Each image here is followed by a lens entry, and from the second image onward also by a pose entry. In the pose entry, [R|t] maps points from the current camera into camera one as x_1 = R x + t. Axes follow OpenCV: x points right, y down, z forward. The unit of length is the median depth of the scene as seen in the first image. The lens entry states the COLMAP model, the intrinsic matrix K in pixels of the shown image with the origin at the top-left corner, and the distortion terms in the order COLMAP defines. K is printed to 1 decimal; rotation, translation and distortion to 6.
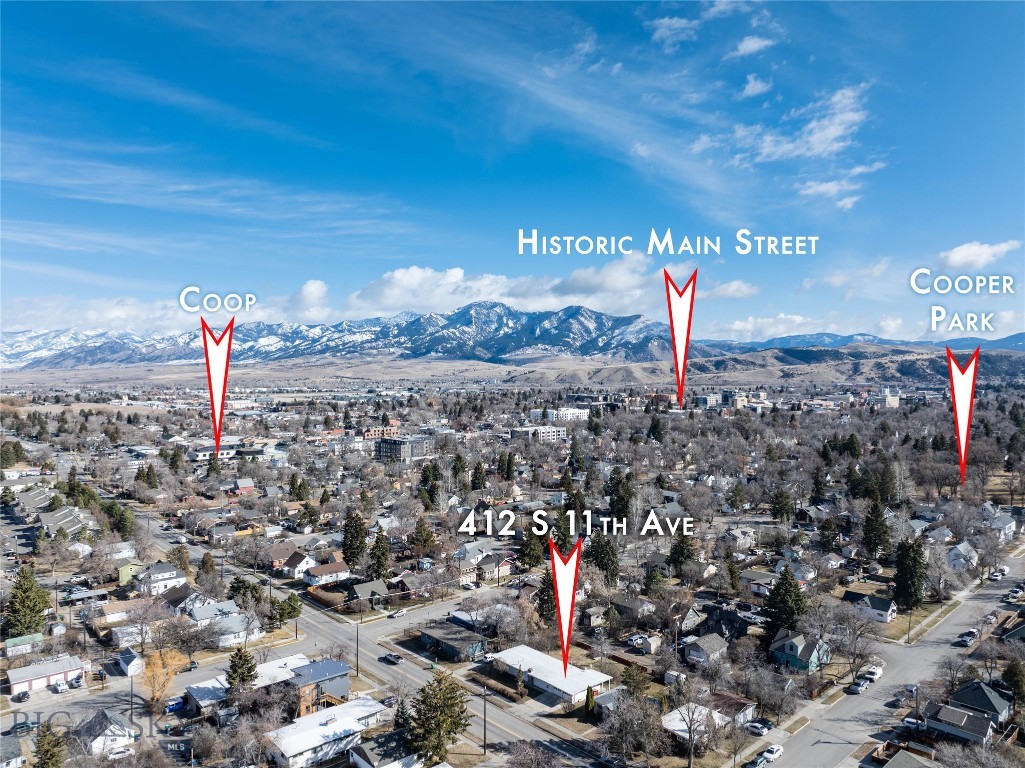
lens RADIAL K [[720.8, 0, 511.8], [0, 720.8, 380.9], [0, 0, 1]] dist [-0.033553, -0.004838]
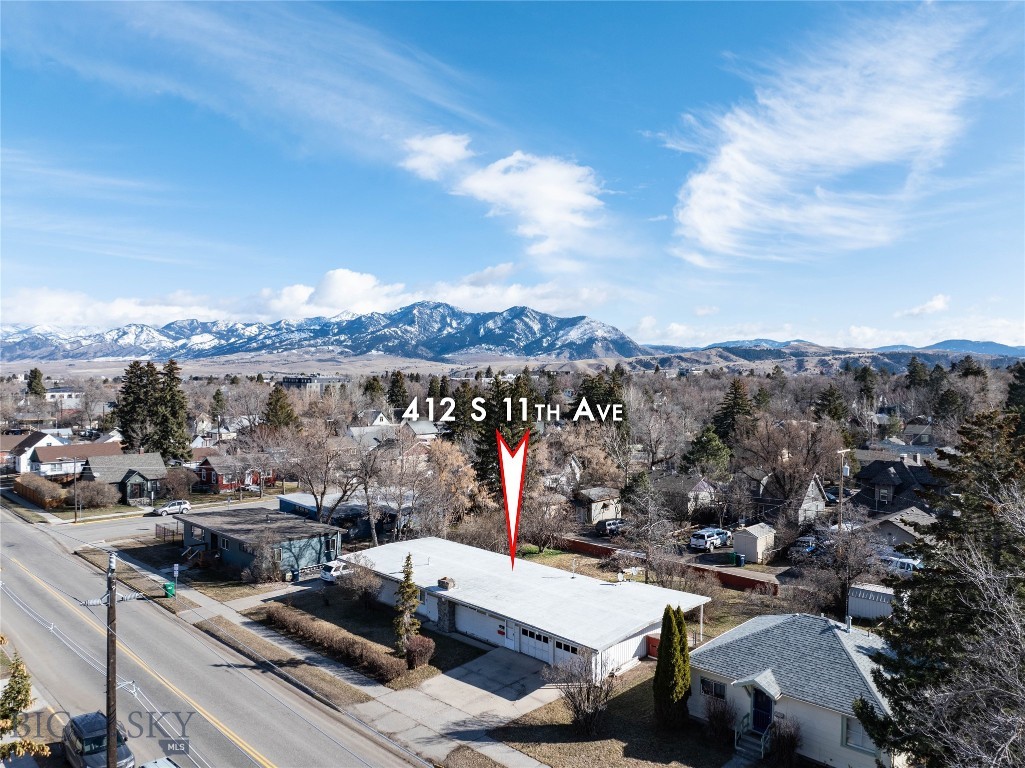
lens RADIAL K [[720.8, 0, 511.9], [0, 720.8, 384.7], [0, 0, 1]] dist [-0.033553, -0.004838]
pose [[0.996885, 0.008490, 0.078409, 0.011486], [-0.008346, 0.999963, -0.002162, 0.124708], [-0.078425, 0.001501, 0.996919, 0.269429]]
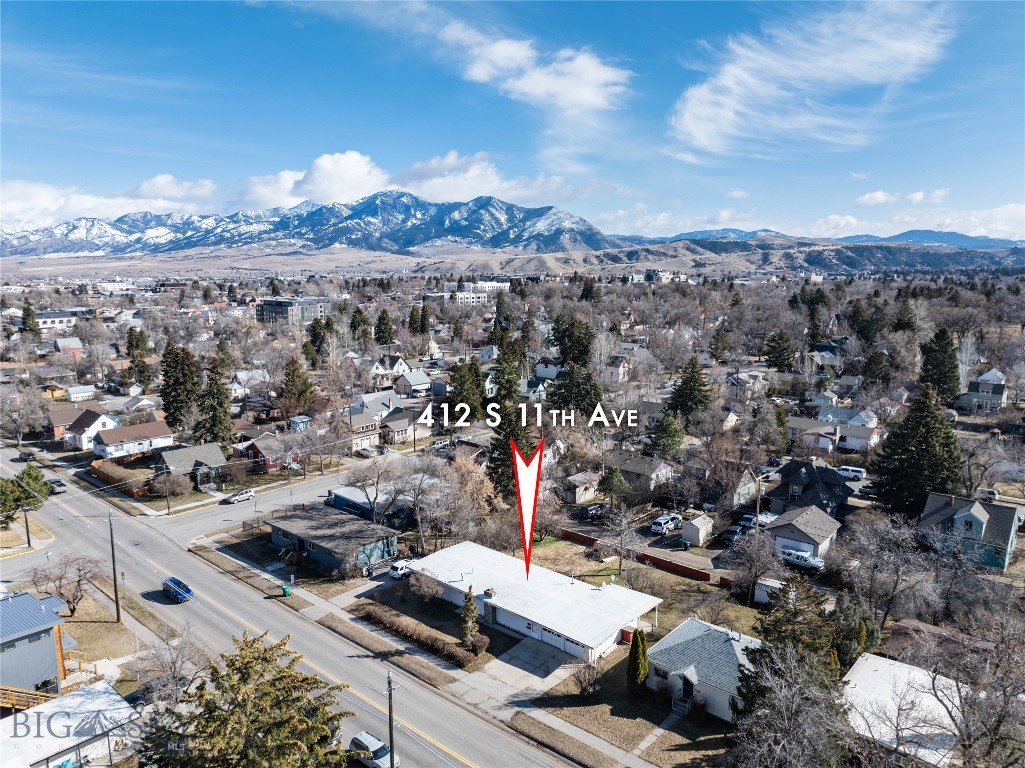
lens RADIAL K [[720.8, 0, 511.7], [0, 720.8, 383.7], [0, 0, 1]] dist [-0.033553, -0.004838]
pose [[0.992278, -0.017410, 0.122806, -0.006084], [-0.000736, 0.989256, 0.146189, 0.077760], [-0.124031, -0.145150, 0.981605, 0.217776]]
